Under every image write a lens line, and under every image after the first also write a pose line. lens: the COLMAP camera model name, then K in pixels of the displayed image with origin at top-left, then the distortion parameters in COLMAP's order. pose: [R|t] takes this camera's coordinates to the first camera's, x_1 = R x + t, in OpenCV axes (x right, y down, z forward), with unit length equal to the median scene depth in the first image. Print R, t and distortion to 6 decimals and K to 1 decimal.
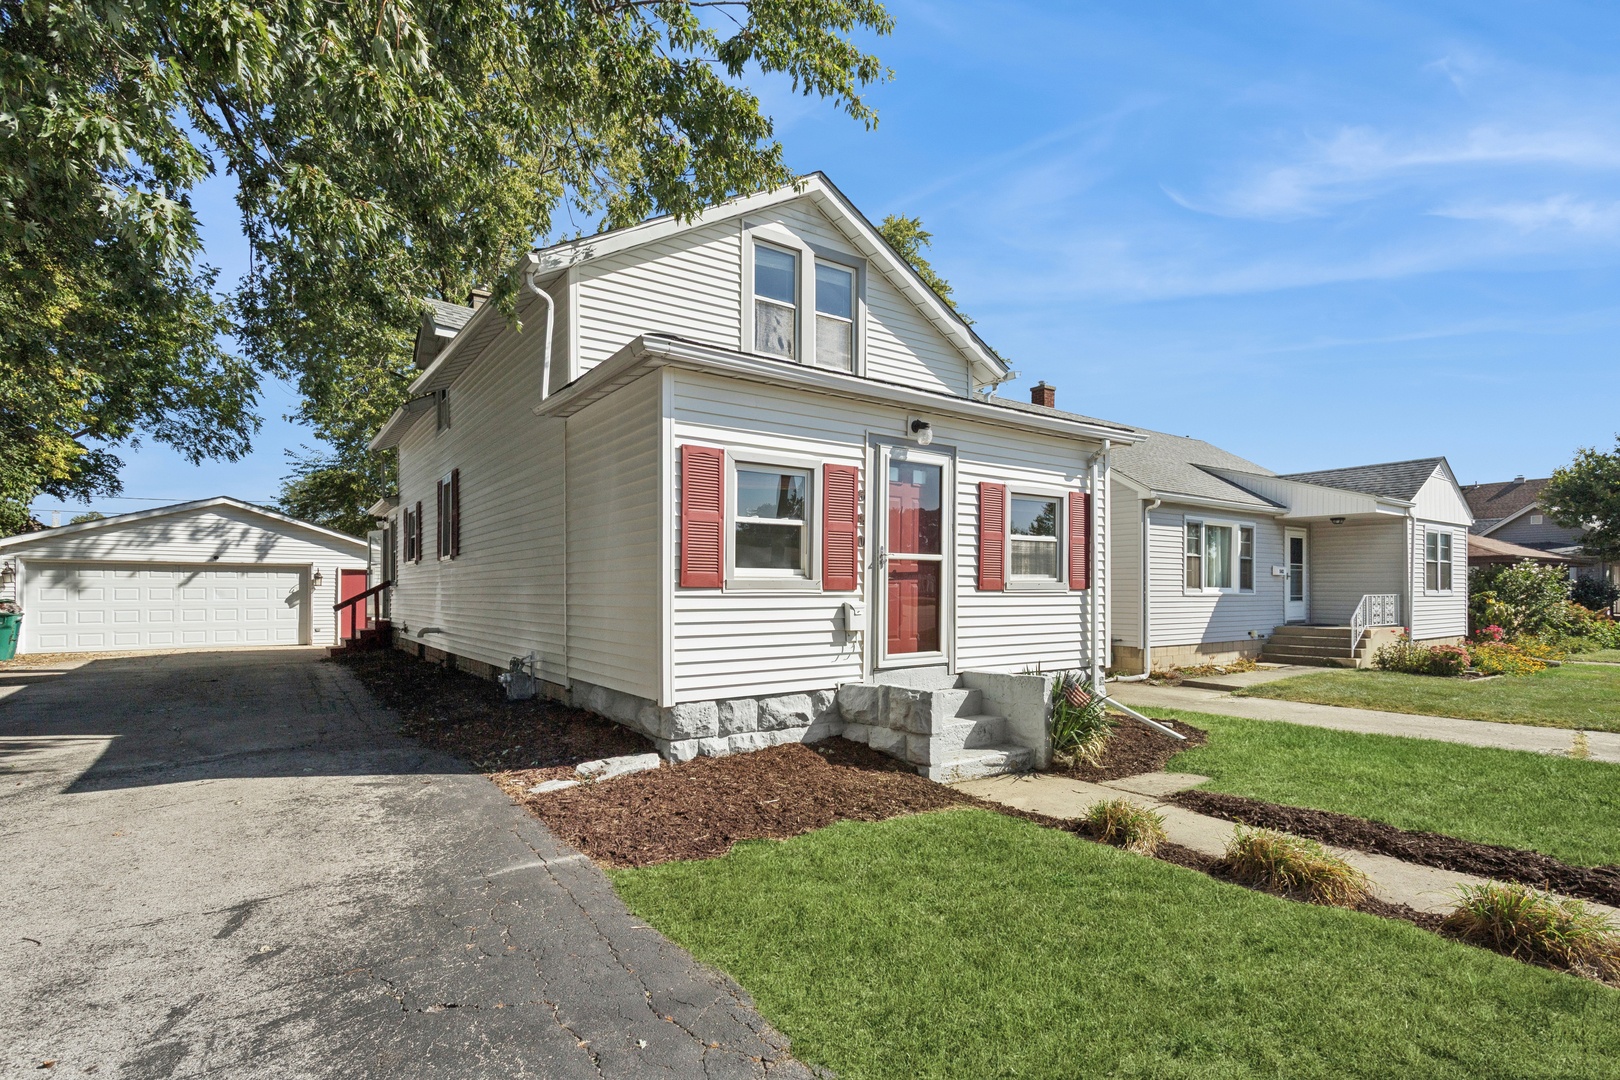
lens RADIAL K [[768.4, 0, 867.6], [0, 768.4, 580.8], [0, 0, 1]] dist [0.002333, 0.000802]
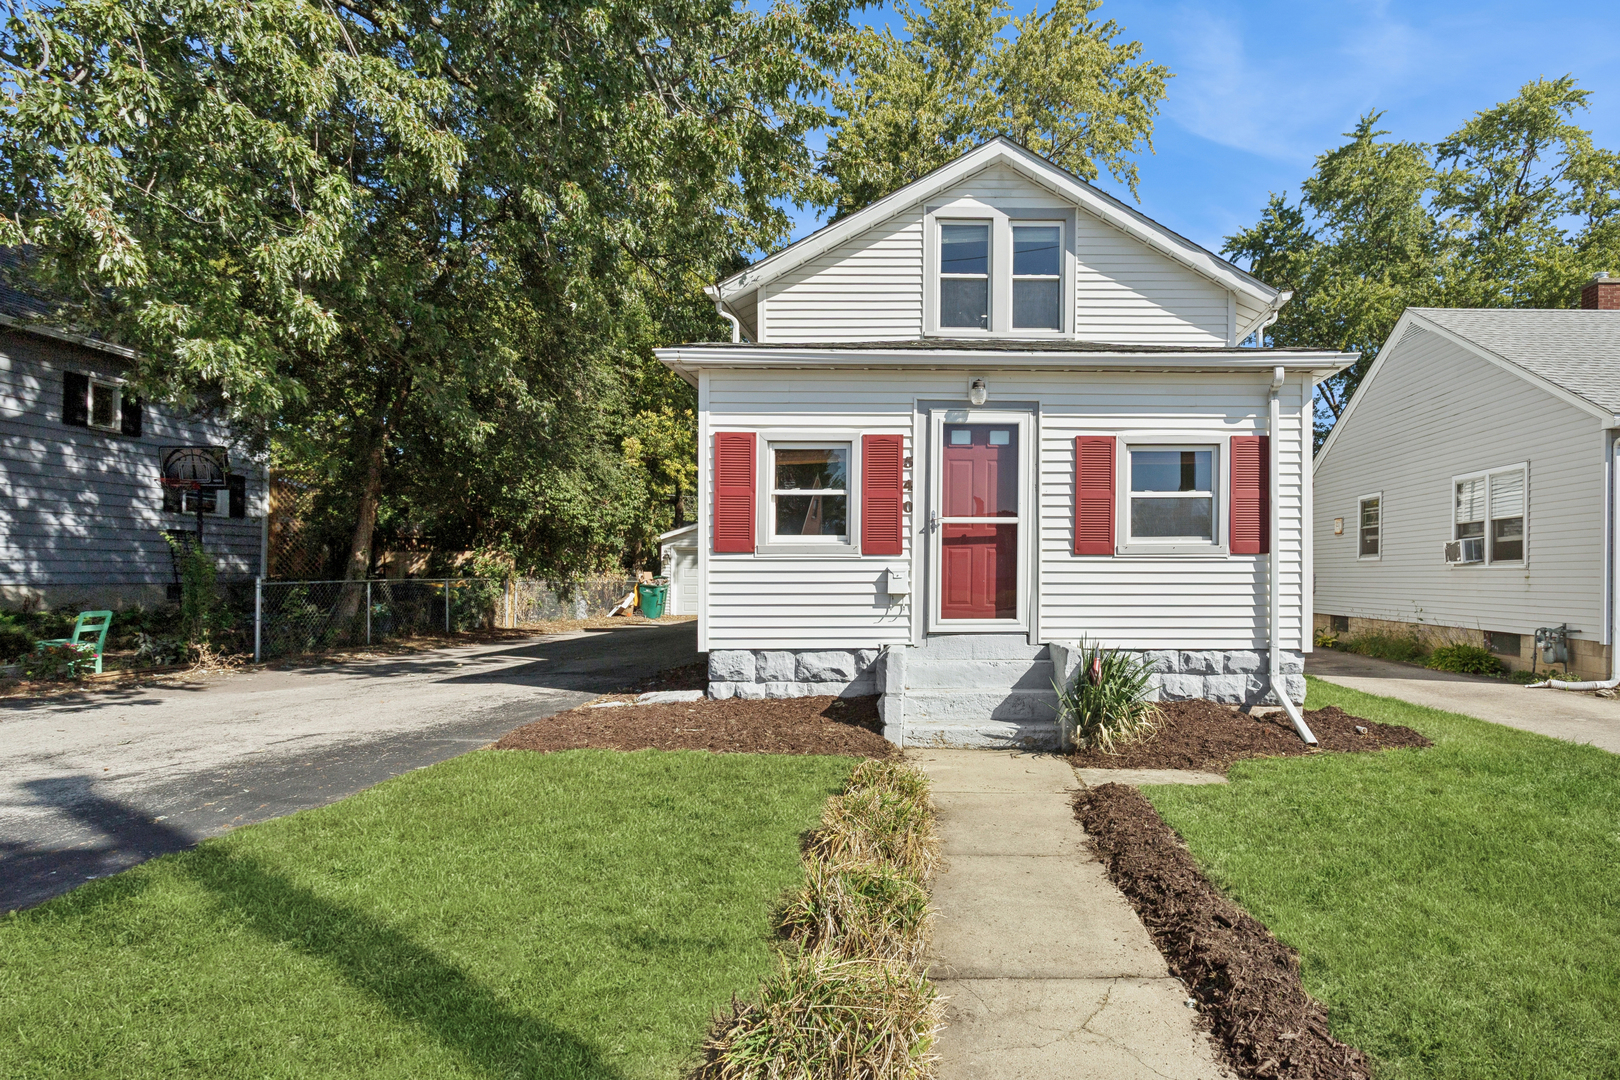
lens RADIAL K [[768.4, 0, 819.9], [0, 768.4, 548.2], [0, 0, 1]] dist [0.002333, 0.000802]
pose [[0.833940, -0.015266, -0.551645, 0.453270], [0.008731, 0.999857, -0.014471, 0.017385], [0.551787, 0.007252, 0.833954, 0.082557]]
